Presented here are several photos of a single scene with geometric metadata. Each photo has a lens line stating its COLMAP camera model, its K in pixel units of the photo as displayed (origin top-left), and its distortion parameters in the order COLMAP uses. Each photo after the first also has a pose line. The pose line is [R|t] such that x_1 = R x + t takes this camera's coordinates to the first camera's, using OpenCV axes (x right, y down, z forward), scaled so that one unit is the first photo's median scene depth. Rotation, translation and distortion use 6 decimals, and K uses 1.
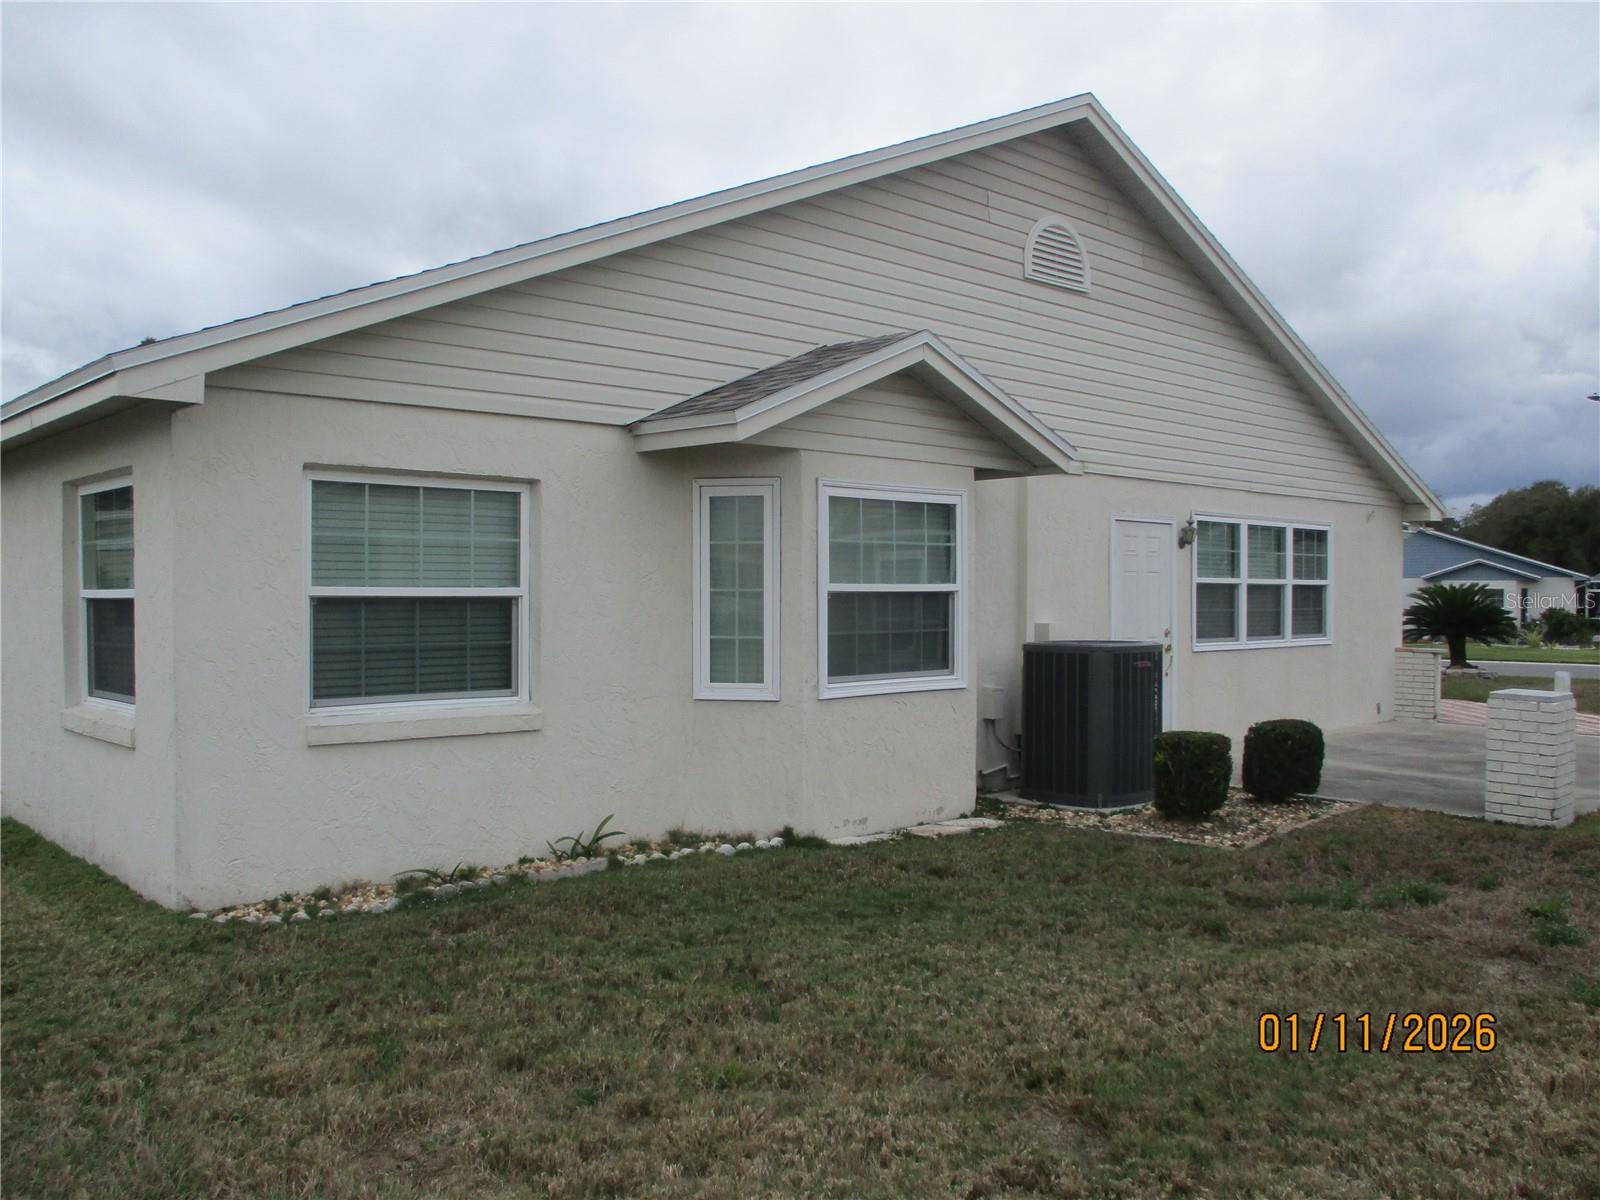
lens RADIAL K [[1337.8, 0, 800.0], [0, 1337.8, 600.0], [0, 0, 1]] dist [-0.024135, 0.002325]
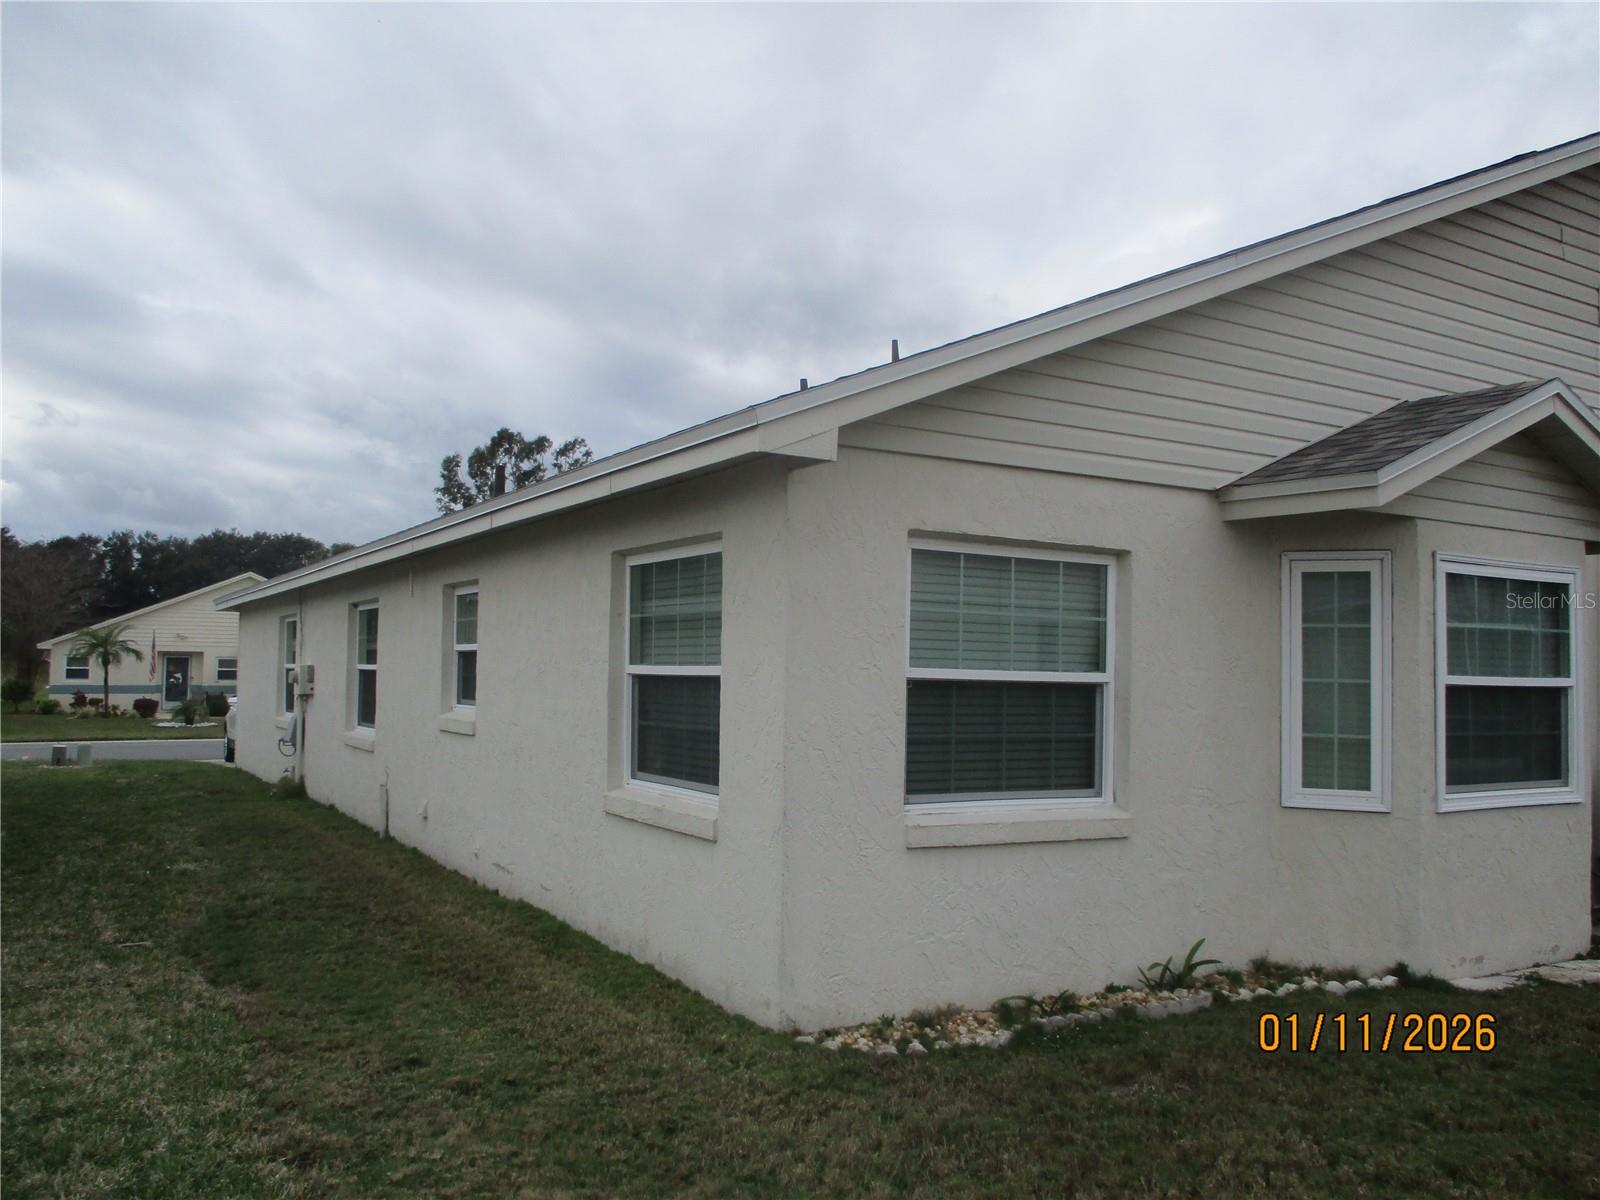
lens RADIAL K [[1337.8, 0, 800.0], [0, 1337.8, 600.0], [0, 0, 1]] dist [-0.024135, 0.002325]
pose [[0.977342, 0.010667, -0.211397, -0.219743], [-0.023487, 0.998027, -0.058224, -0.001346], [0.210358, 0.061870, 0.975665, 0.095447]]
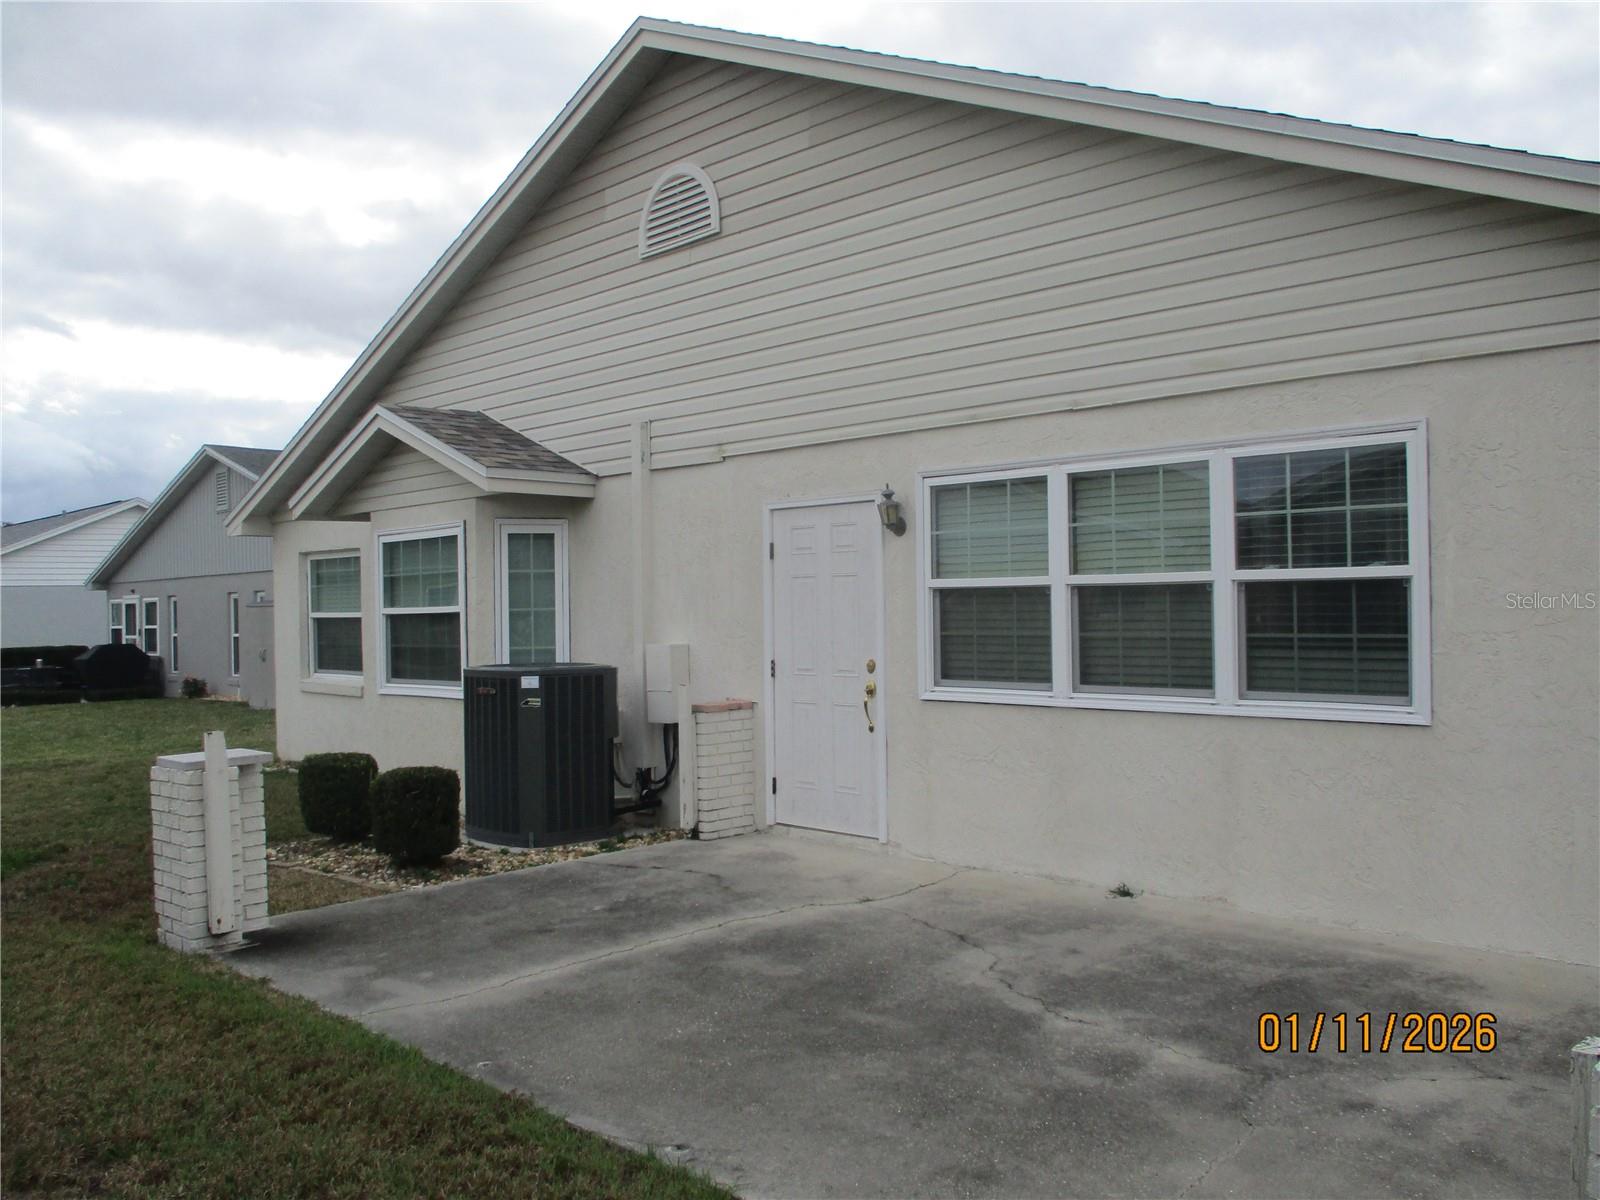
lens RADIAL K [[1262.4, 0, 800.8], [0, 1262.4, 574.6], [0, 0, 1]] dist [-0.010782, -0.001326]
pose [[0.050705, -0.014418, -0.998610, 1.420715], [0.024687, 0.999608, -0.013179, -0.020813], [0.998408, -0.023985, 0.051042, 1.474267]]
